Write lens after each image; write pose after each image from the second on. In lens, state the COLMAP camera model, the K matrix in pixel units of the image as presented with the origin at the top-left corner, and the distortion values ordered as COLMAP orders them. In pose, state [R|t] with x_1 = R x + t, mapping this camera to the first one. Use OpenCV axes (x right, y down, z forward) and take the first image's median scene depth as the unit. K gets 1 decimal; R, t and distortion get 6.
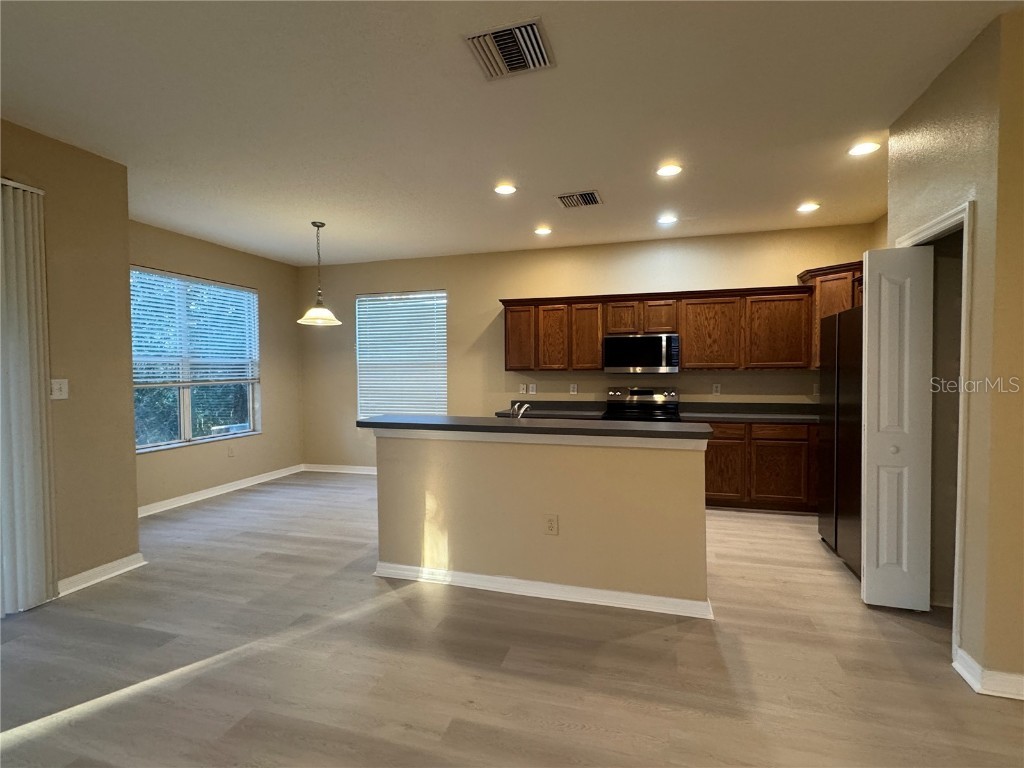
lens RADIAL K [[498.4, 0, 510.5], [0, 498.4, 385.7], [0, 0, 1]] dist [0.000062, -0.000452]
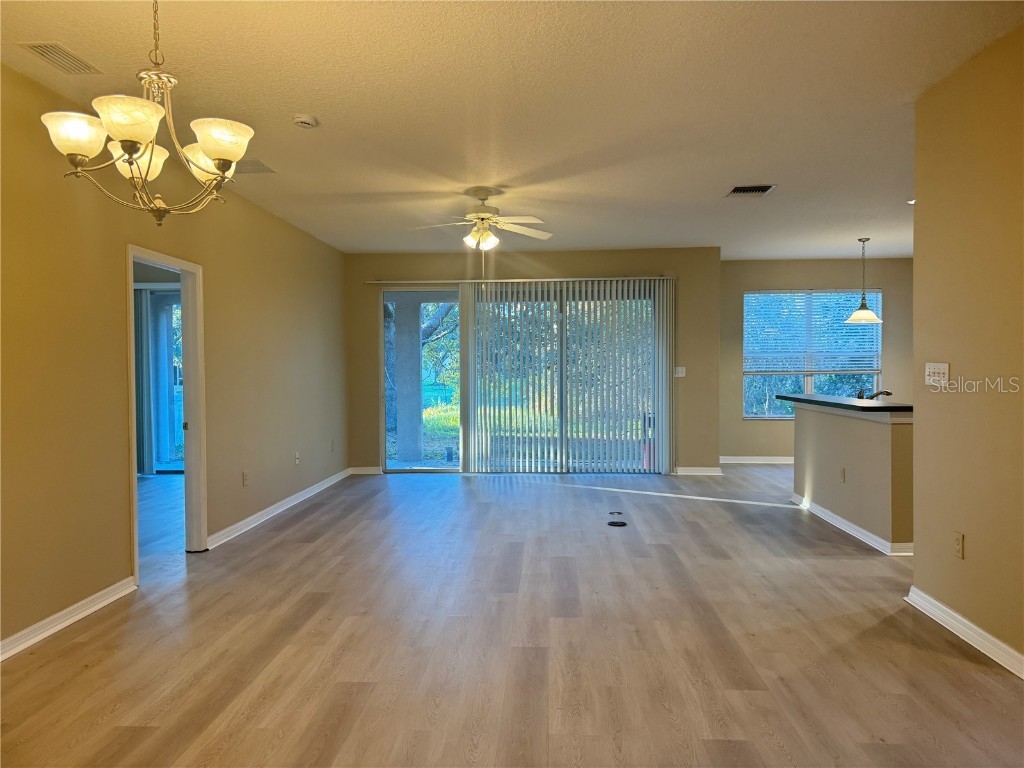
lens RADIAL K [[718.6, 0, 509.2], [0, 718.6, 387.6], [0, 0, 1]] dist [0.093044, -0.125858]
pose [[0.233125, 0.031684, -0.971930, 1.078290], [-0.028329, 0.999266, 0.025780, 0.008966], [0.972034, 0.021524, 0.233852, -0.215027]]
